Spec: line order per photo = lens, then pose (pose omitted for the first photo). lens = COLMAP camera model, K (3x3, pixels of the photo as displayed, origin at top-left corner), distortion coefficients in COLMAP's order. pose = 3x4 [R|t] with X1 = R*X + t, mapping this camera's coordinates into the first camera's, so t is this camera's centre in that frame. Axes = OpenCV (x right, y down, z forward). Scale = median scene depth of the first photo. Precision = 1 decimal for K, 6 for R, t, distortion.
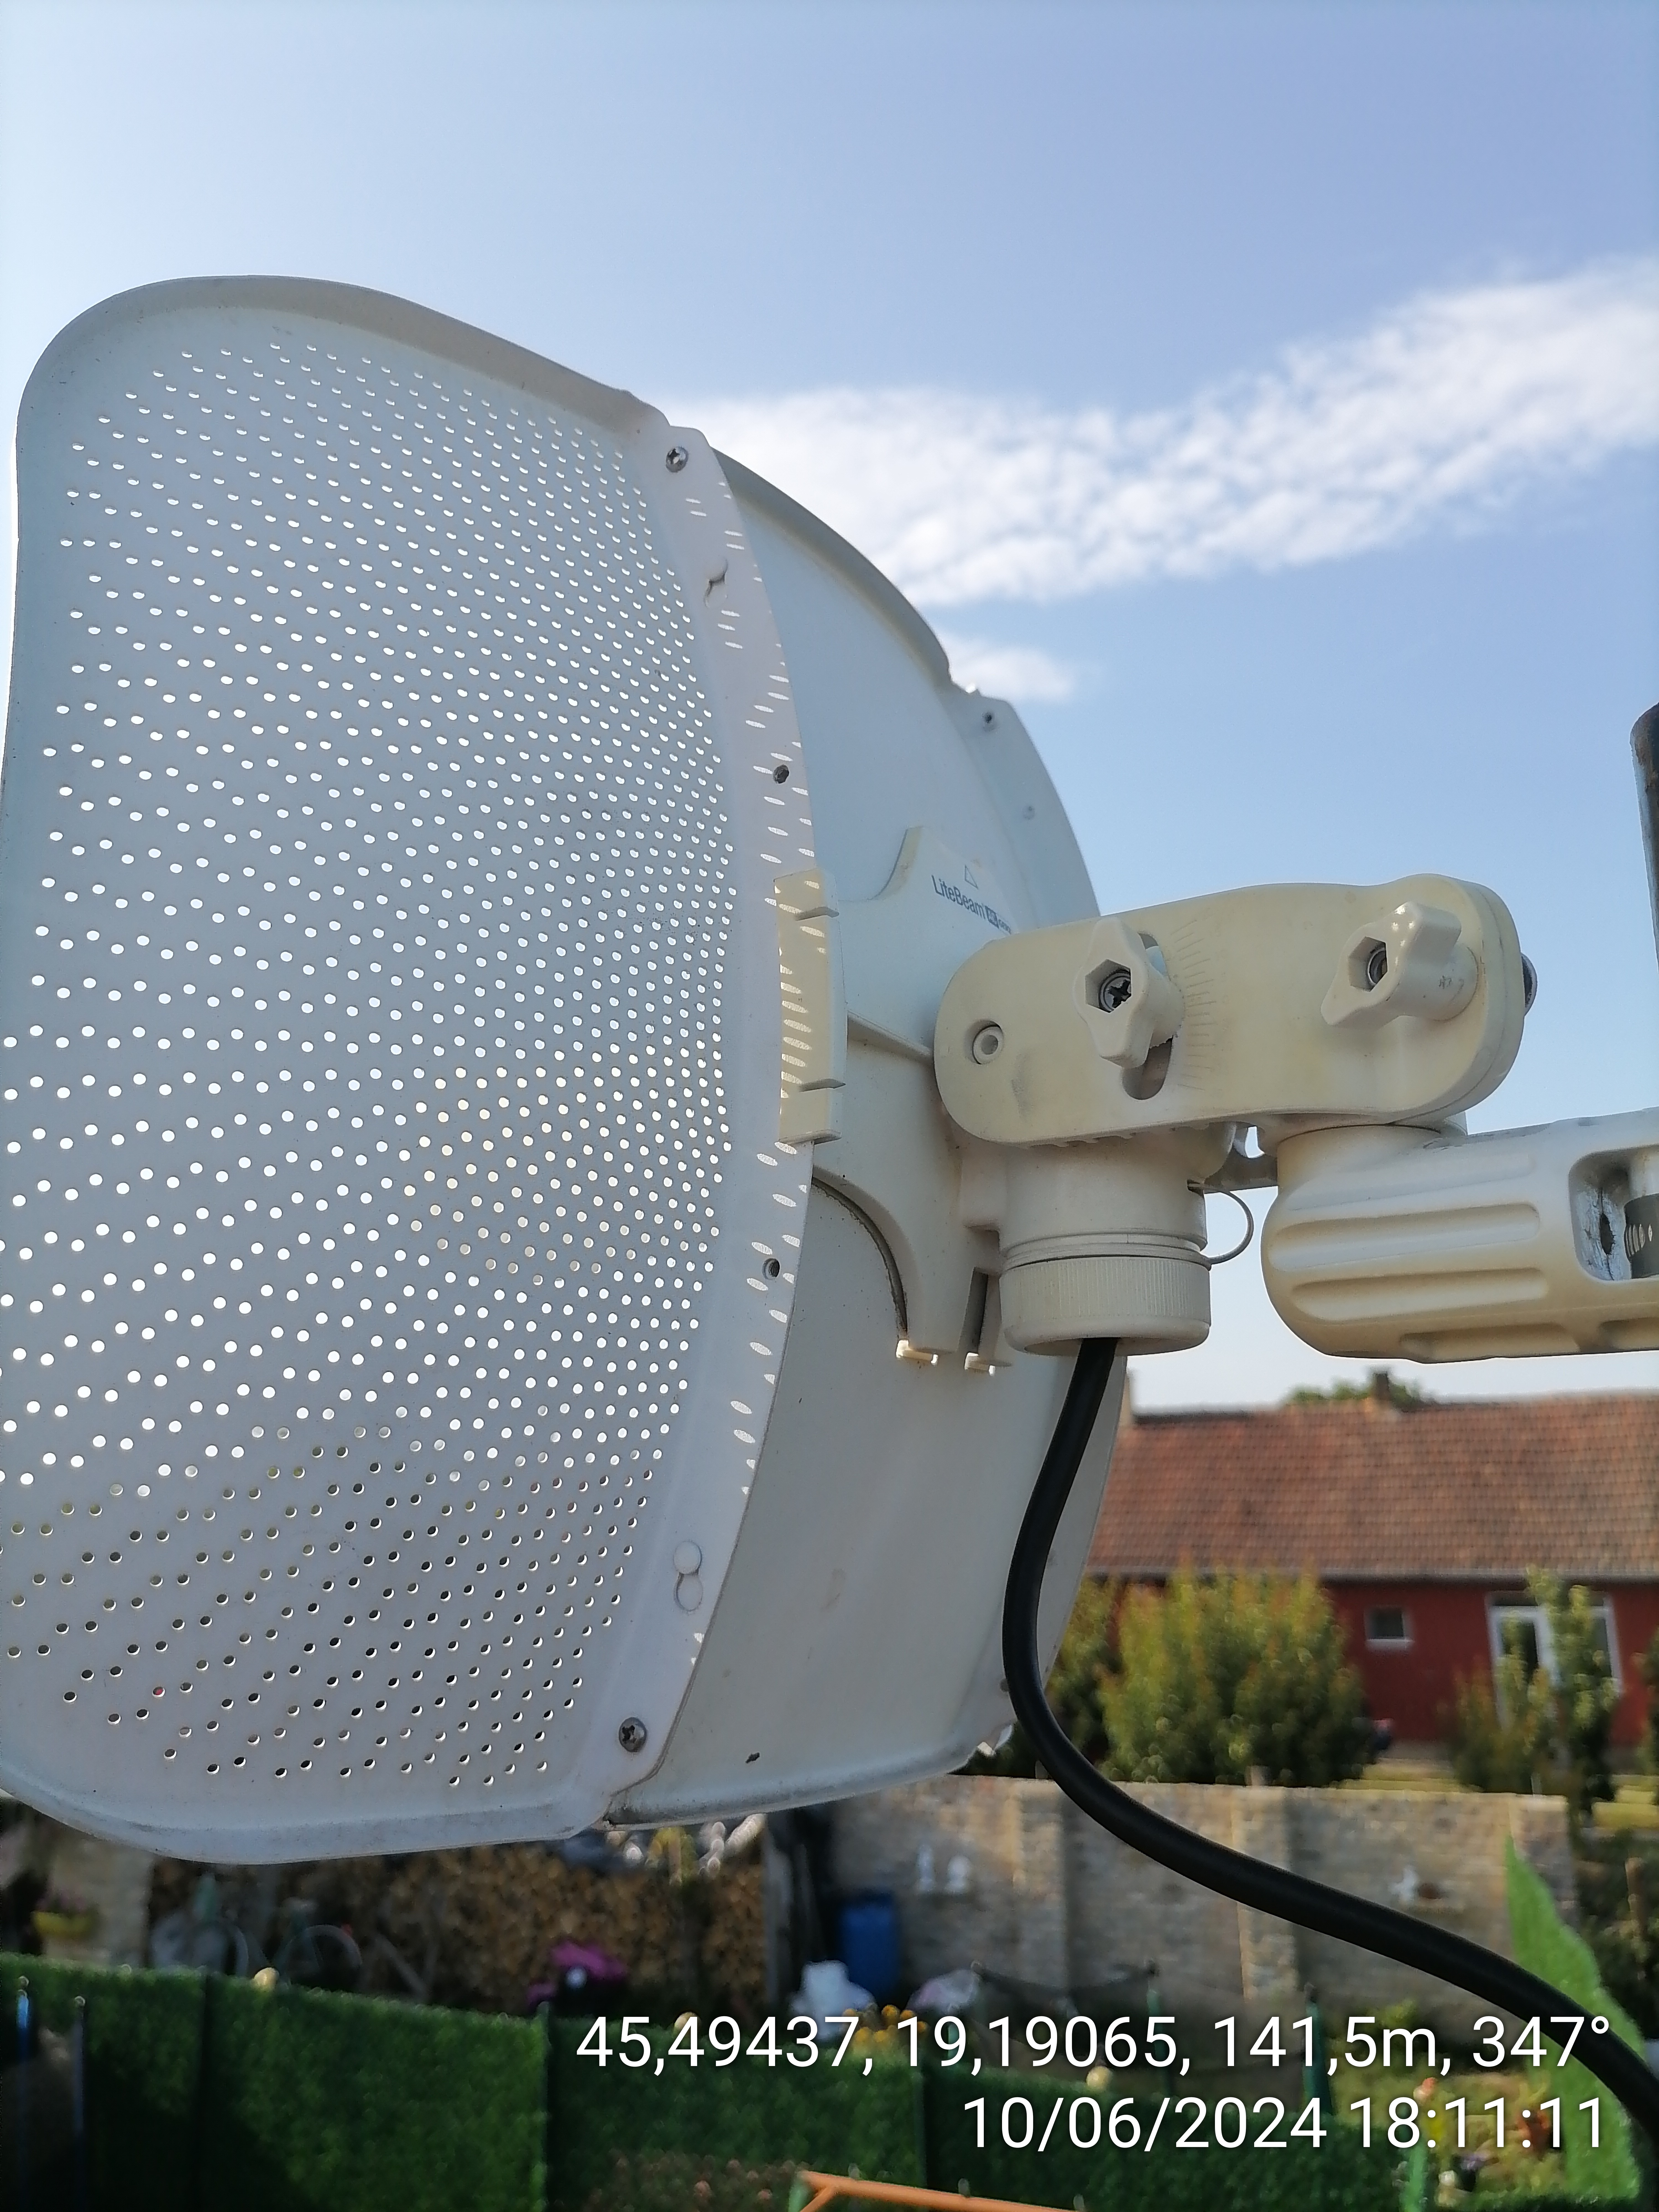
lens RADIAL K [[1668.8, 0, 829.5], [0, 1668.8, 1106.0], [0, 0, 1]] dist [-0.005192, 0.112814]
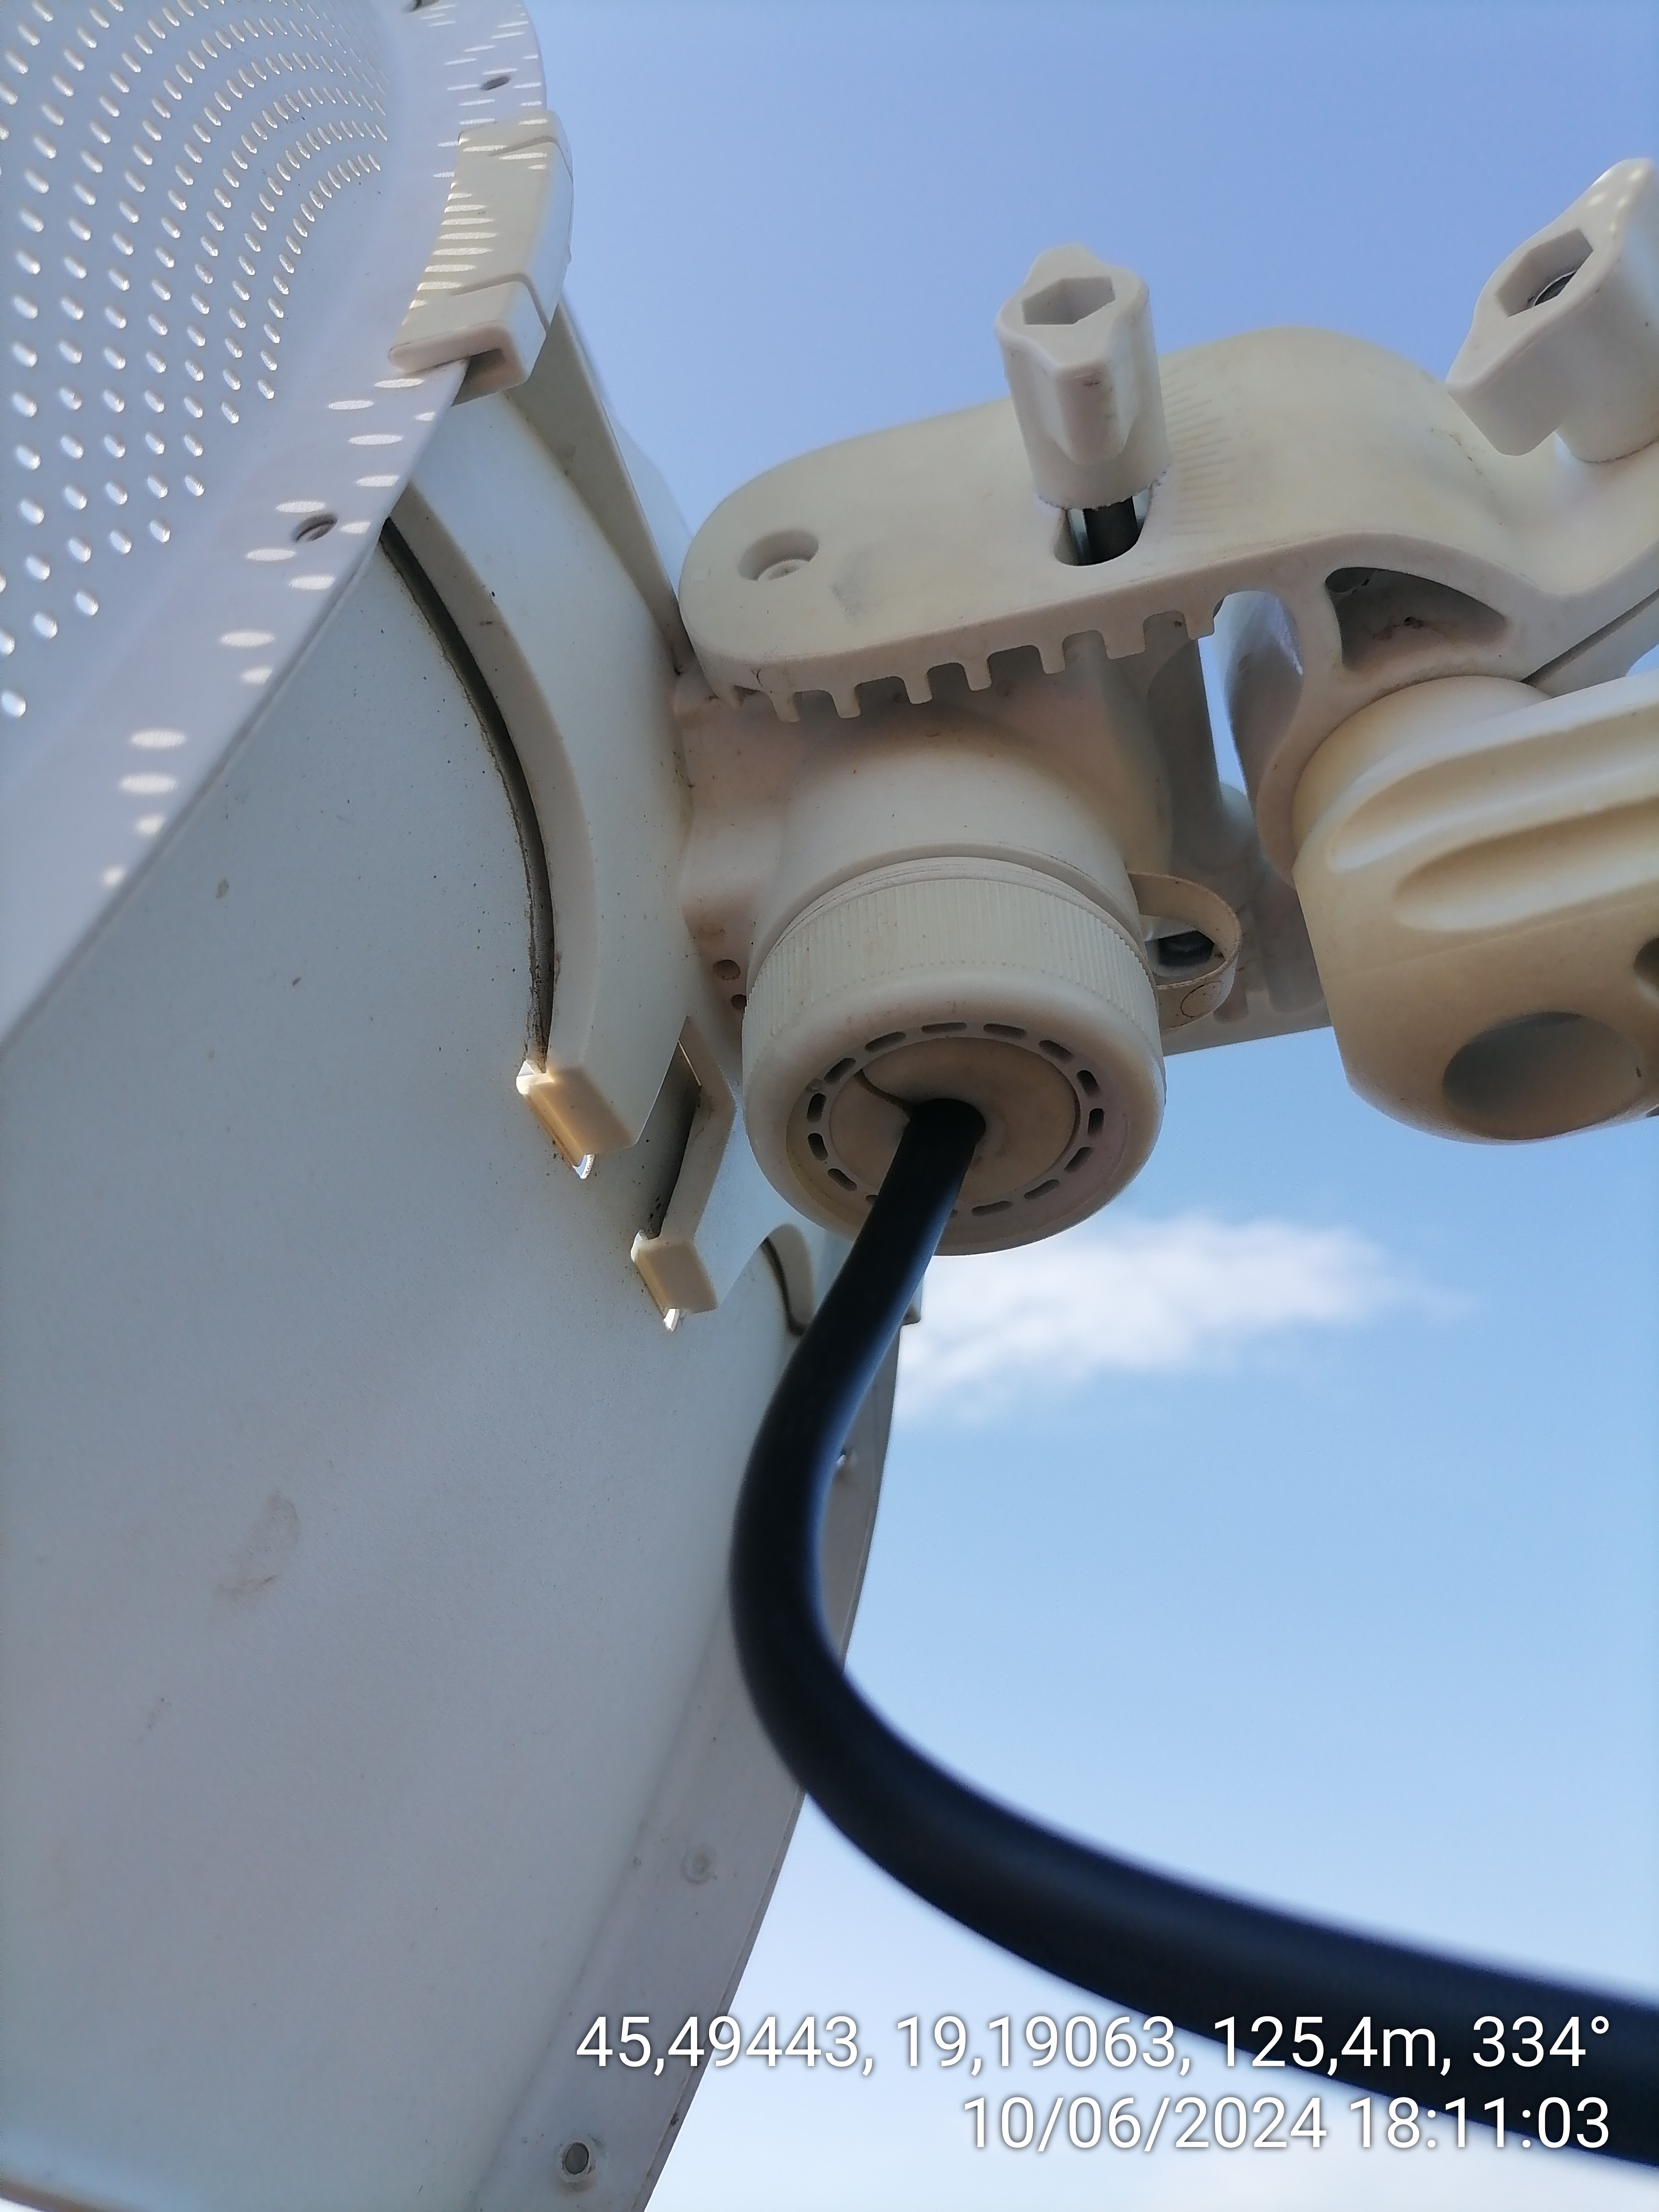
lens RADIAL K [[1668.8, 0, 829.5], [0, 1668.8, 1106.0], [0, 0, 1]] dist [-0.005192, 0.112814]
pose [[0.955466, 0.200427, 0.216596, 0.024108], [-0.083371, 0.887405, -0.453388, 0.365402], [-0.283080, 0.415139, 0.864595, 0.579316]]
